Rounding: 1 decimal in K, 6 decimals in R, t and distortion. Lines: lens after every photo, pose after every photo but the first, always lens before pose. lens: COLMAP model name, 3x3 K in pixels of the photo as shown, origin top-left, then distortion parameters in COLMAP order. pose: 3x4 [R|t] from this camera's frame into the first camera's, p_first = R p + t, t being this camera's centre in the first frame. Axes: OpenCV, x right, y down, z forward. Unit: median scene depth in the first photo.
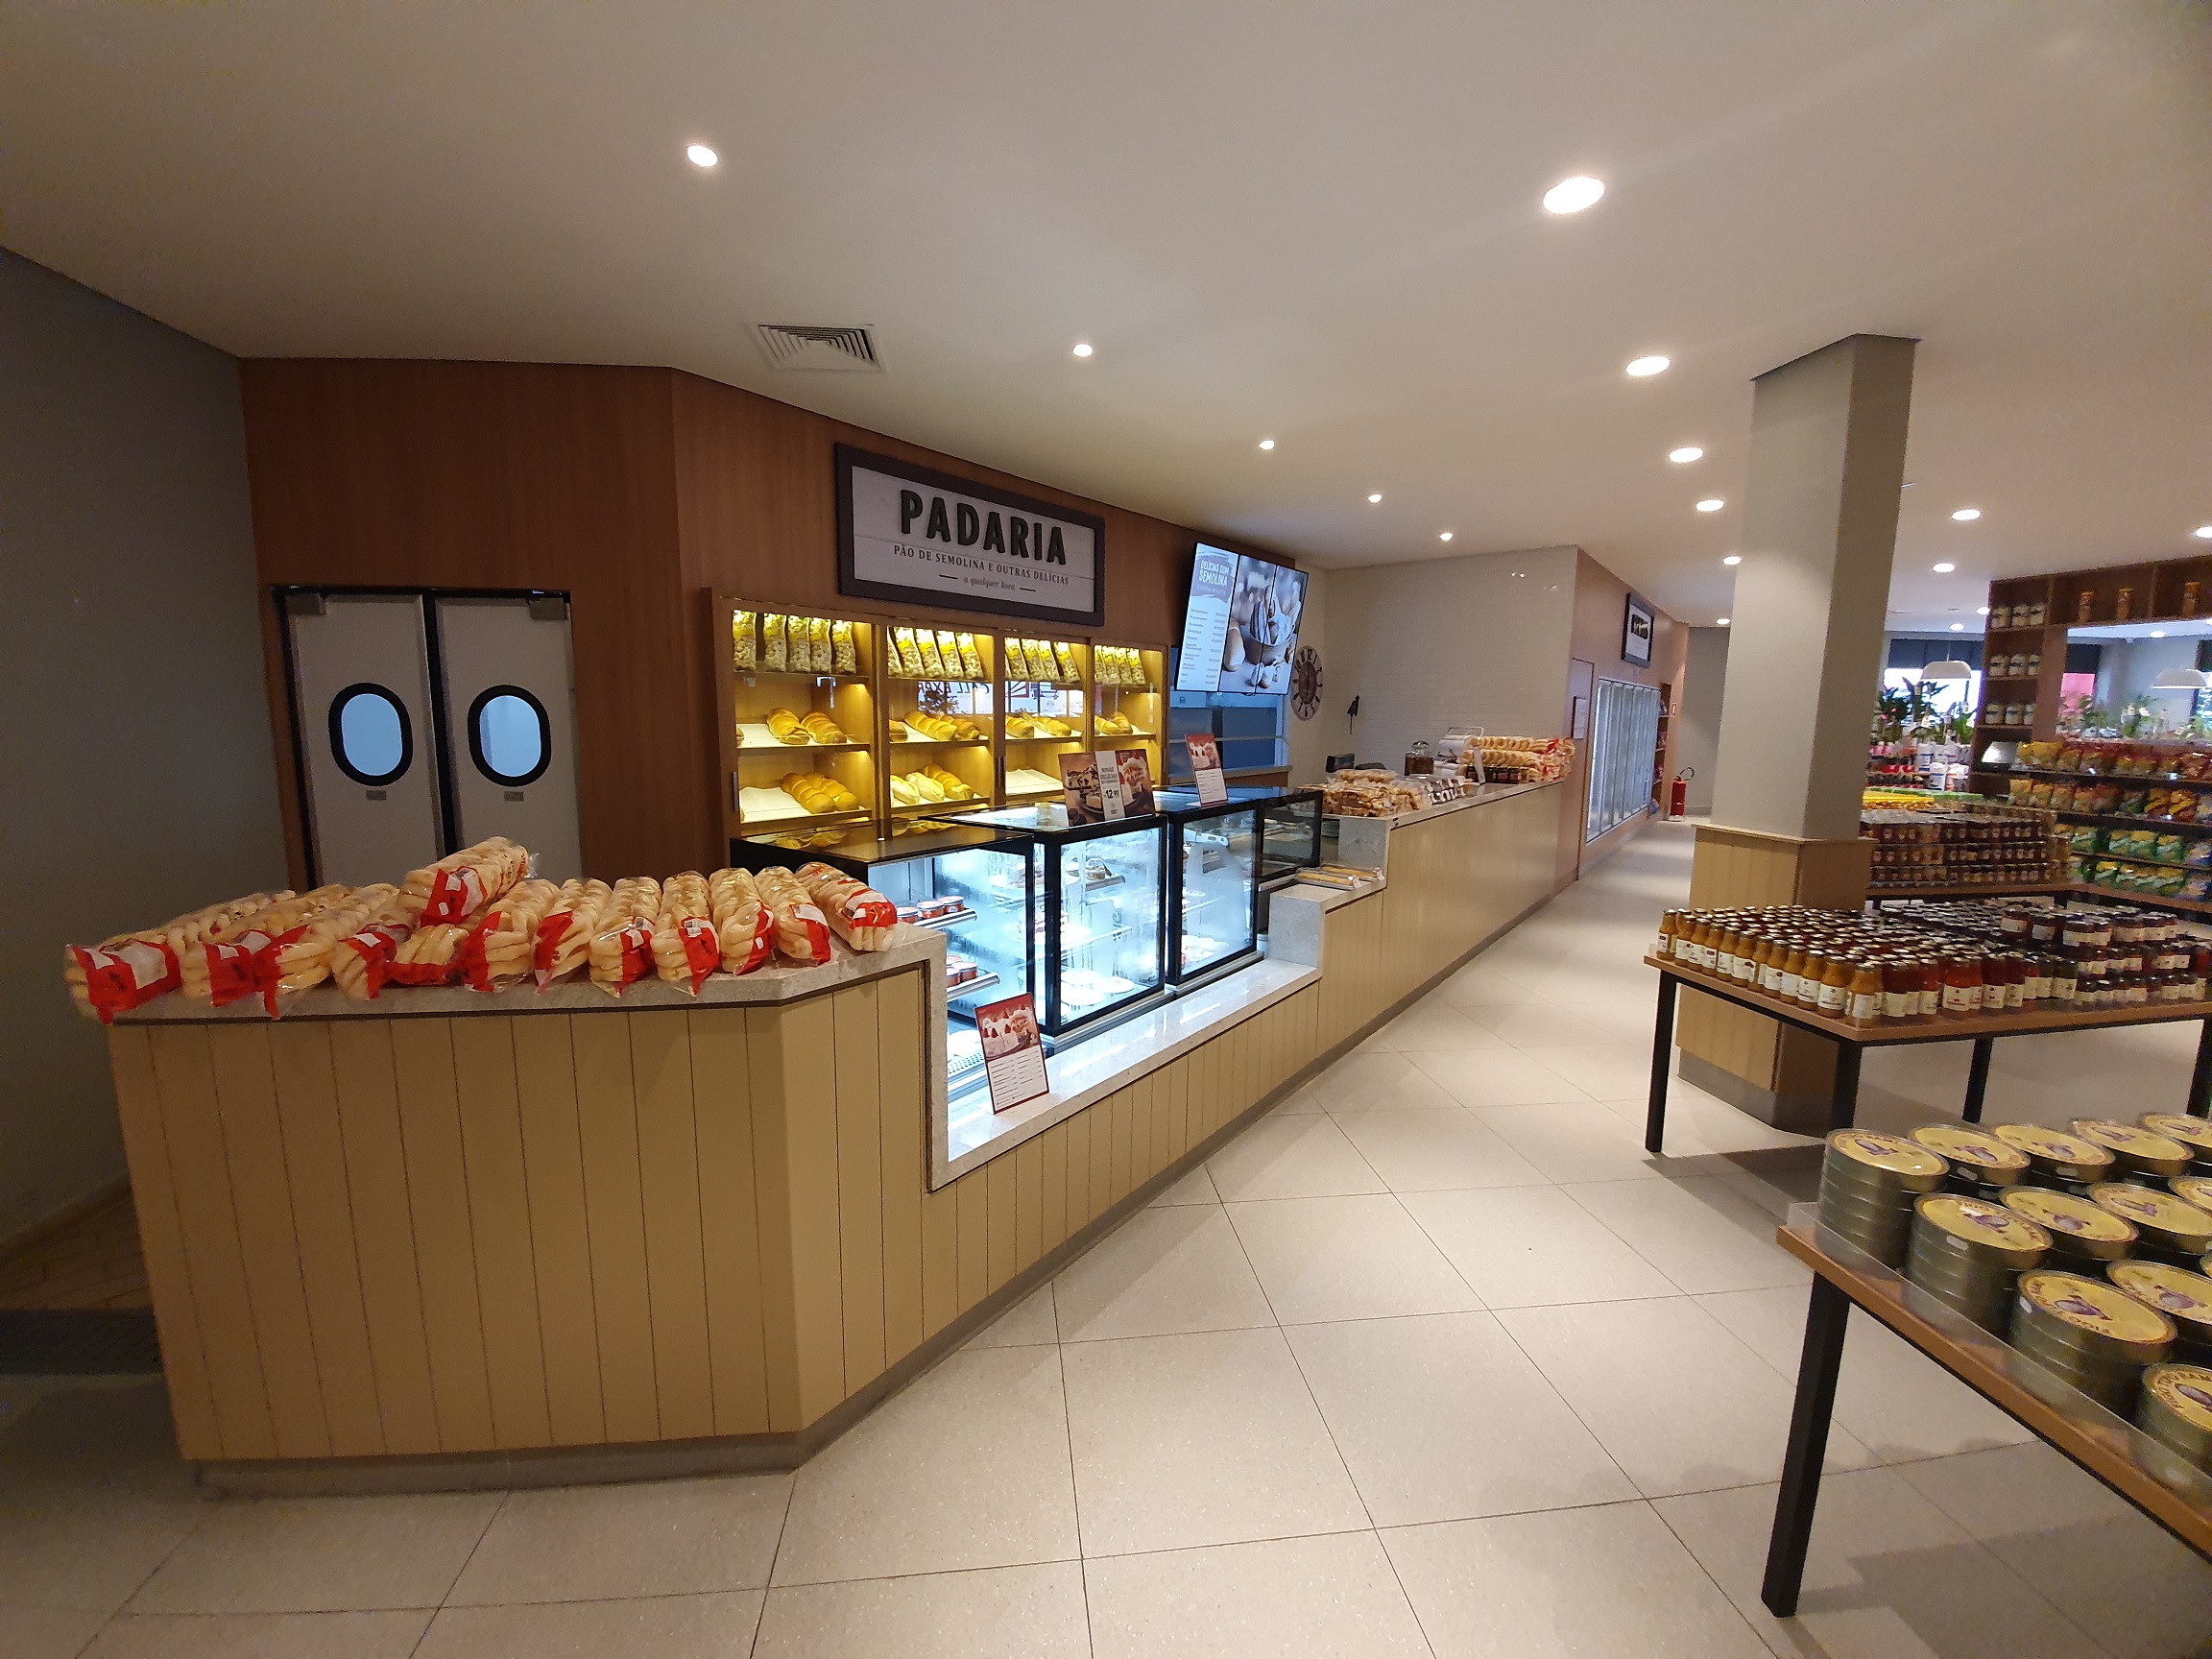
lens RADIAL K [[866.6, 0, 1078.9], [0, 866.6, 833.6], [0, 0, 1]] dist [0.000886, -0.011644]
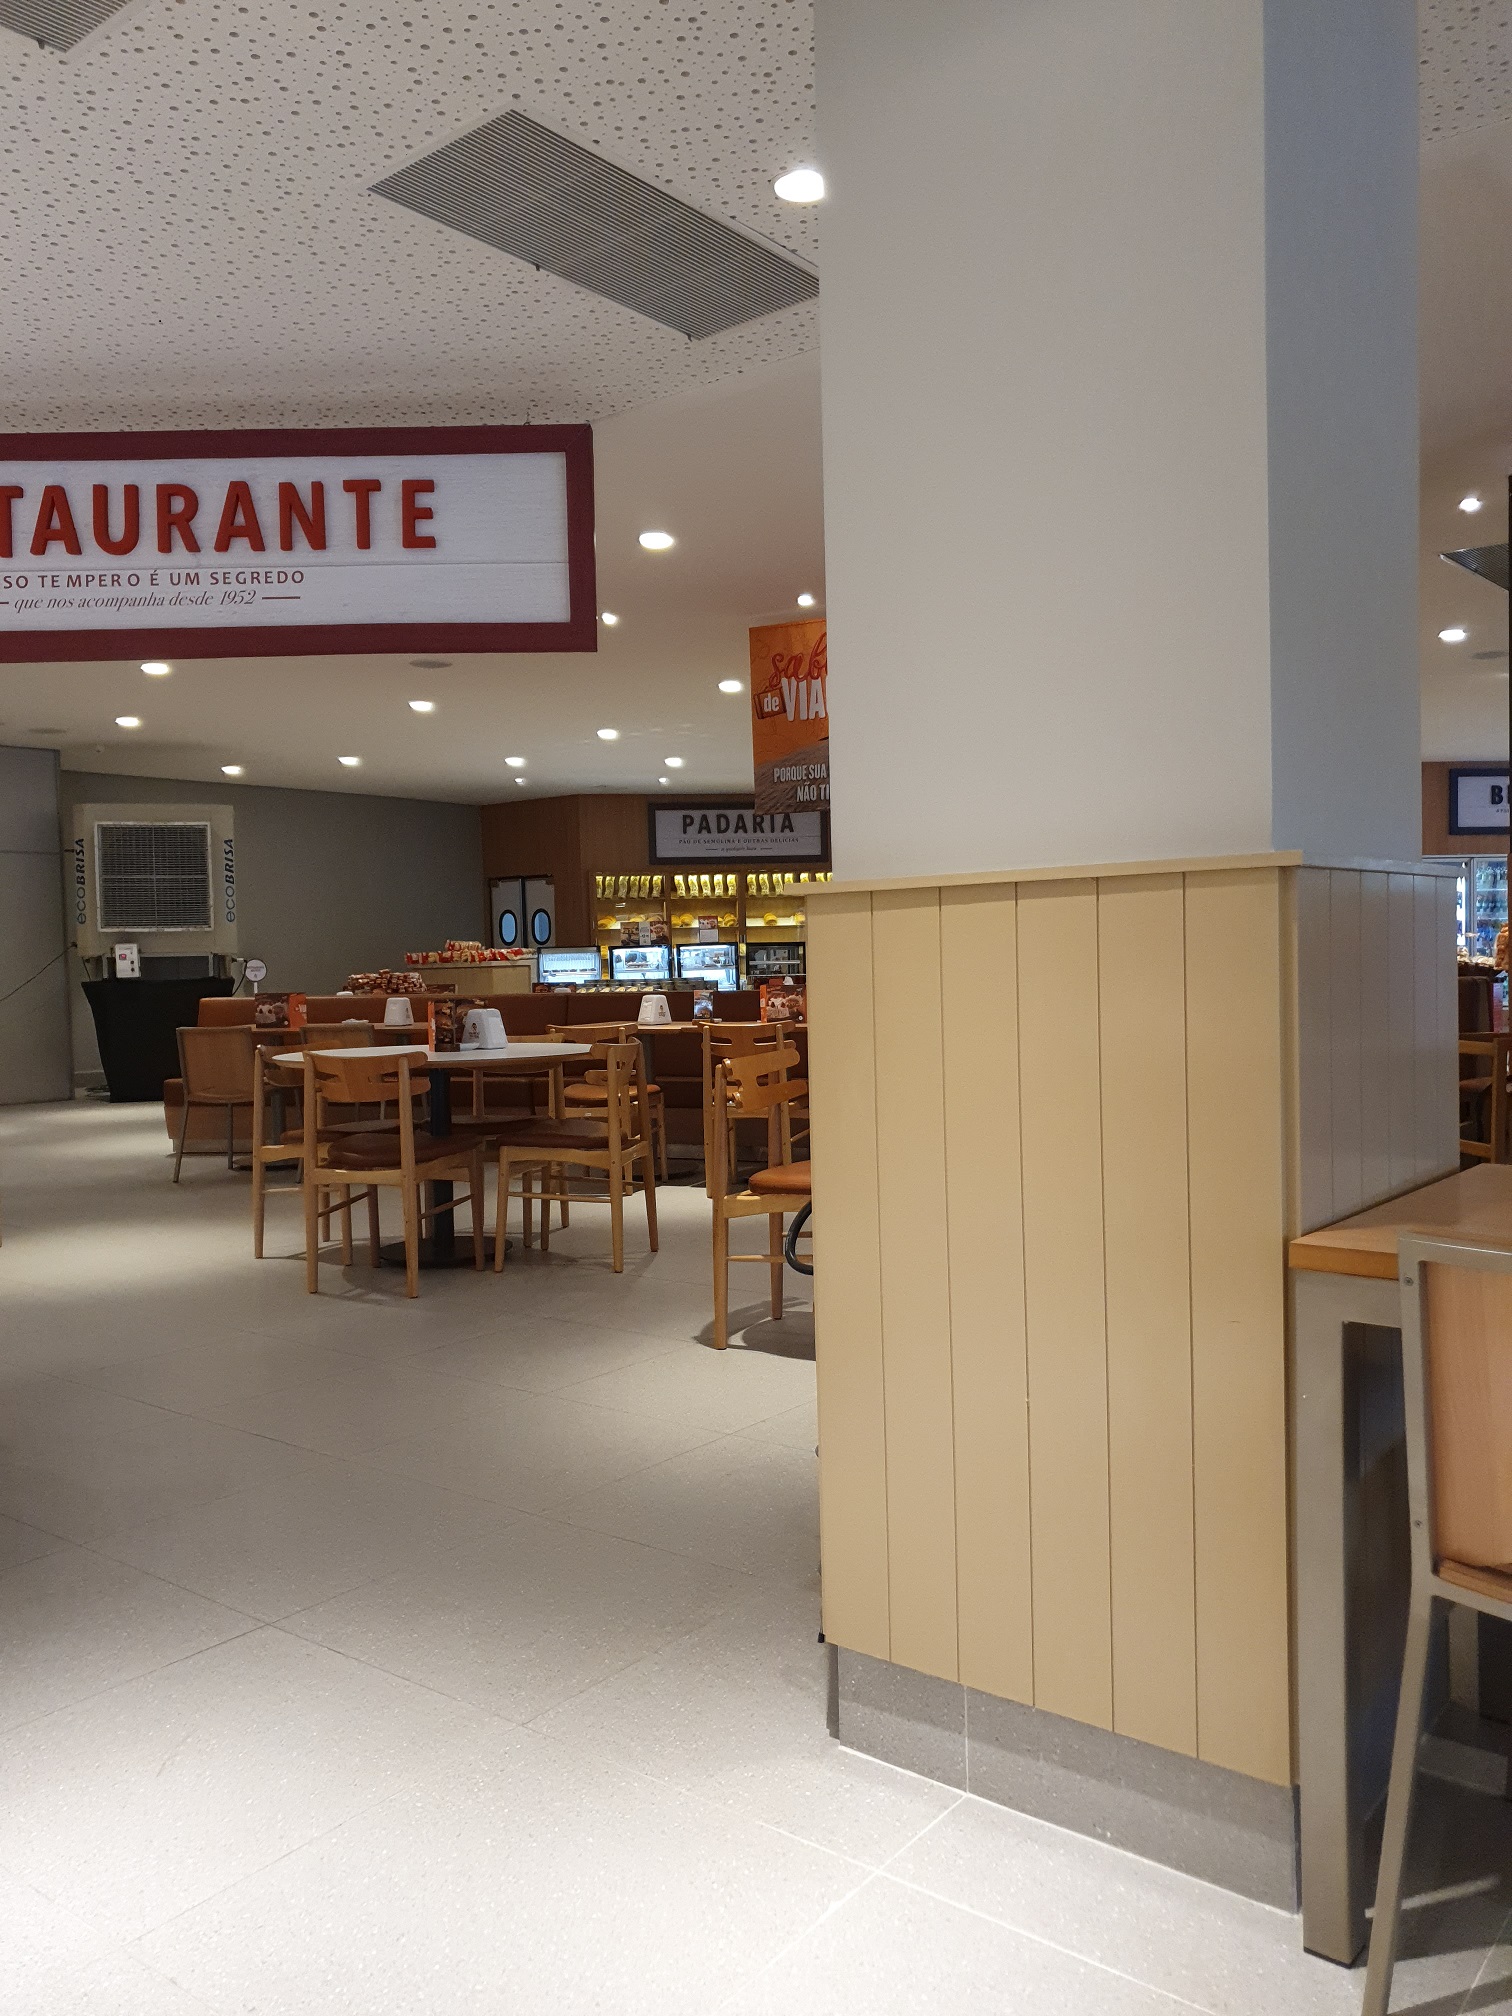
lens RADIAL K [[1570.7, 0, 748.7], [0, 1570.7, 1047.4], [0, 0, 1]] dist [0.059732, -0.069923]
pose [[0.708403, 0.017891, -0.705581, 2.553928], [-0.073912, 0.996063, -0.048951, 0.354668], [0.701928, 0.086828, 0.706936, -1.556966]]
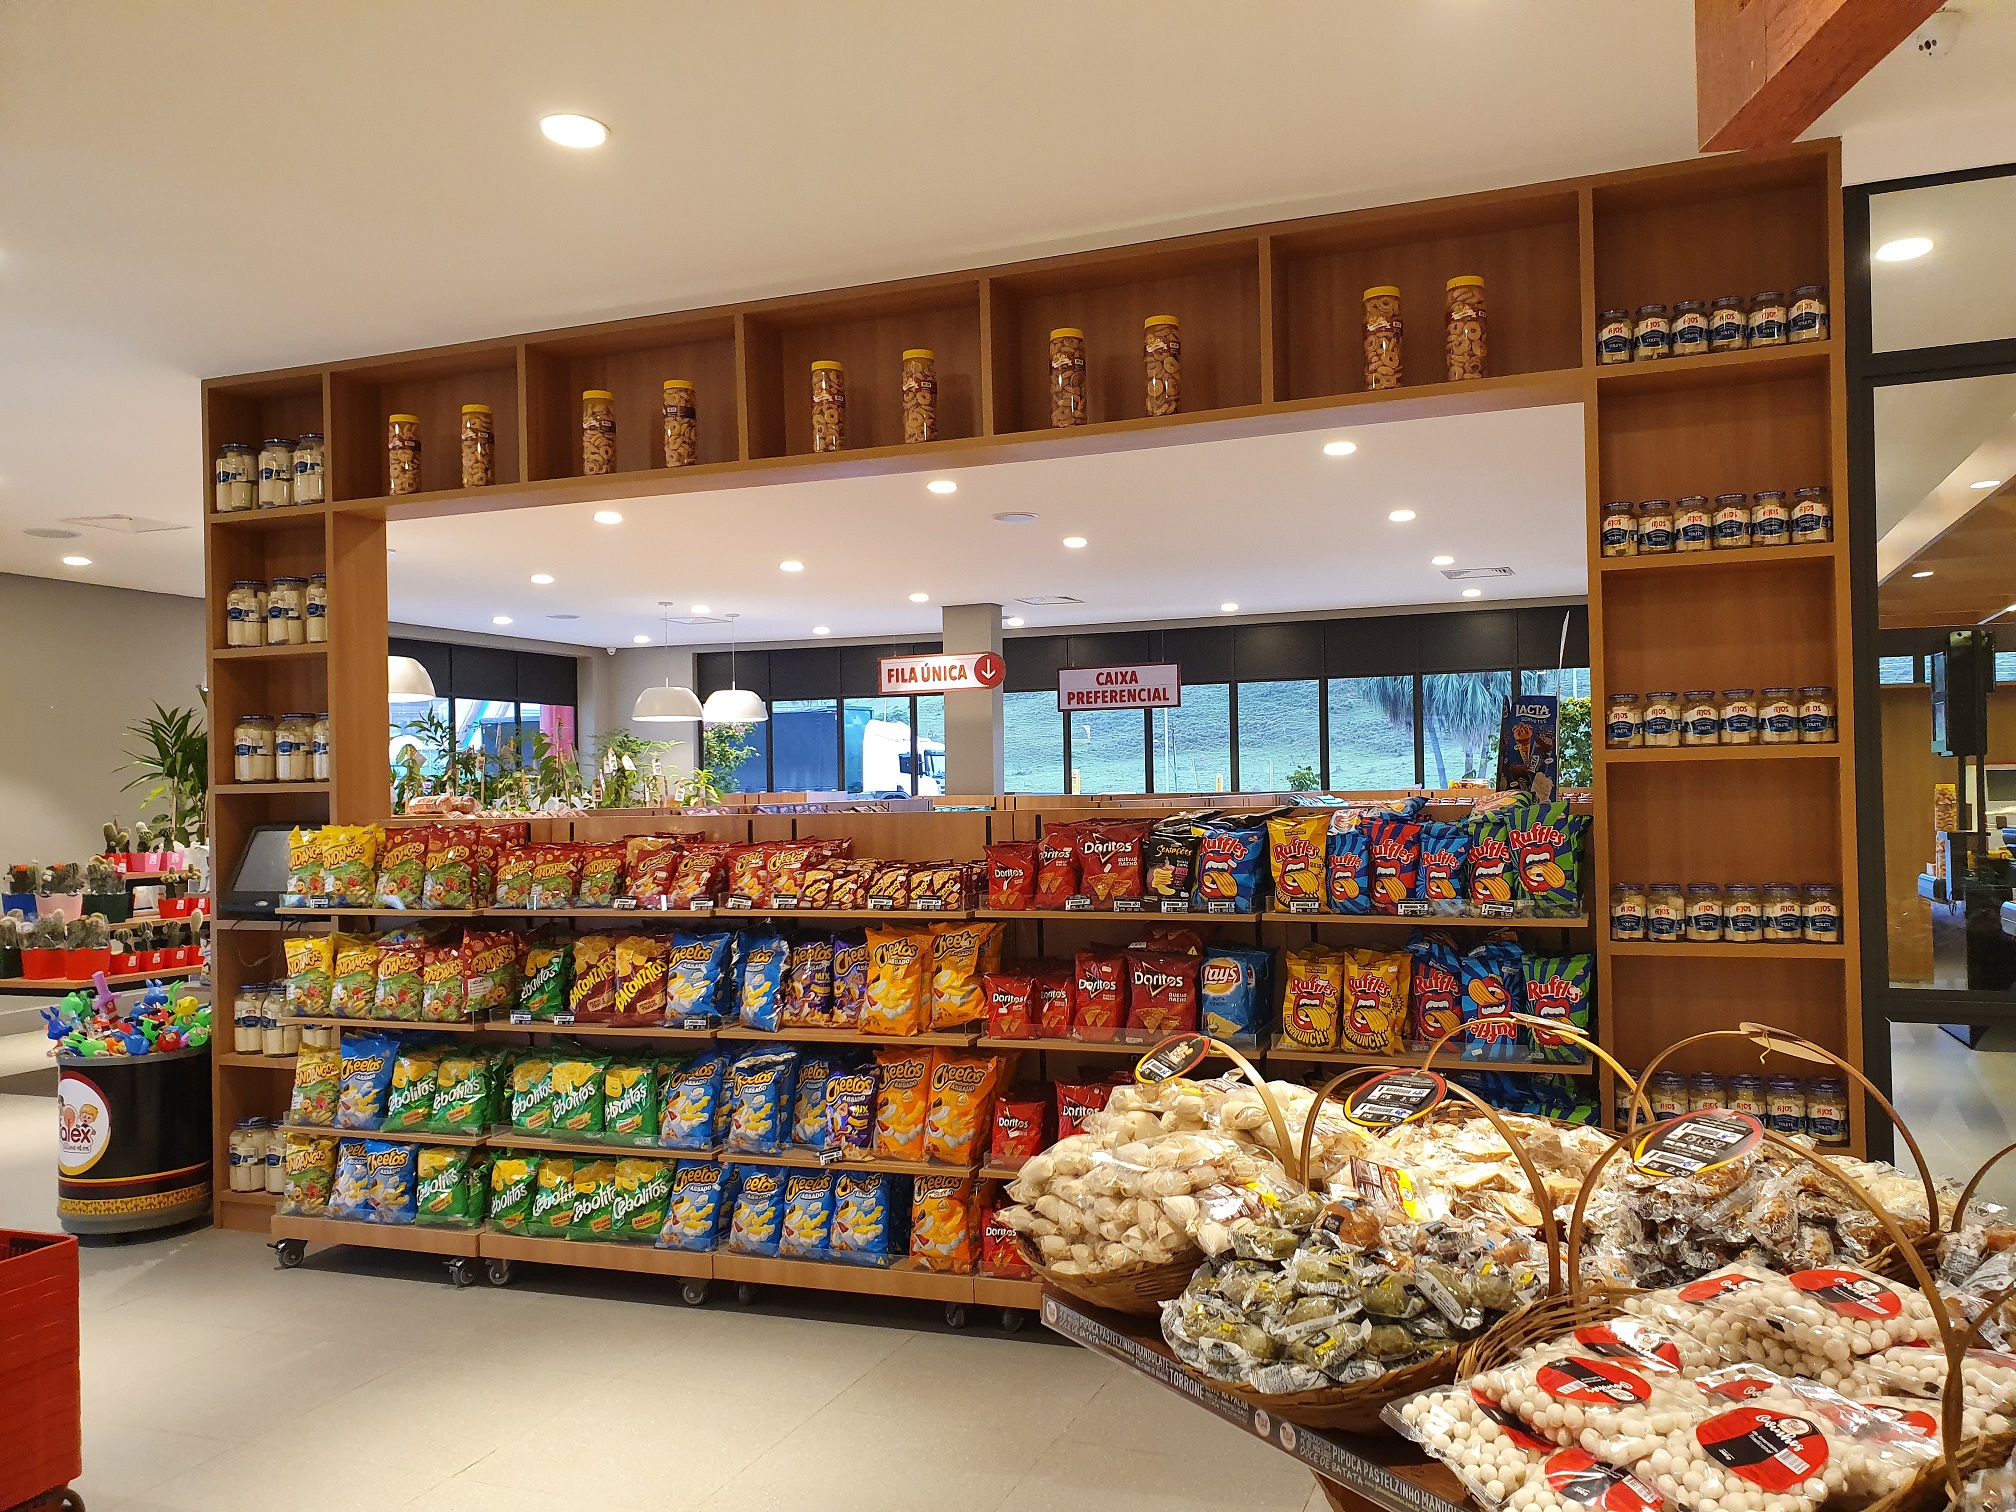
lens RADIAL K [[1554.9, 0, 1005.8], [0, 1554.9, 784.5], [0, 0, 1]] dist [0.012799, -0.001950]
pose [[0.449769, -0.006615, 0.893120, 1.123251], [0.141070, 0.987947, -0.063724, -0.074984], [-0.881934, 0.154654, 0.445281, 0.780132]]
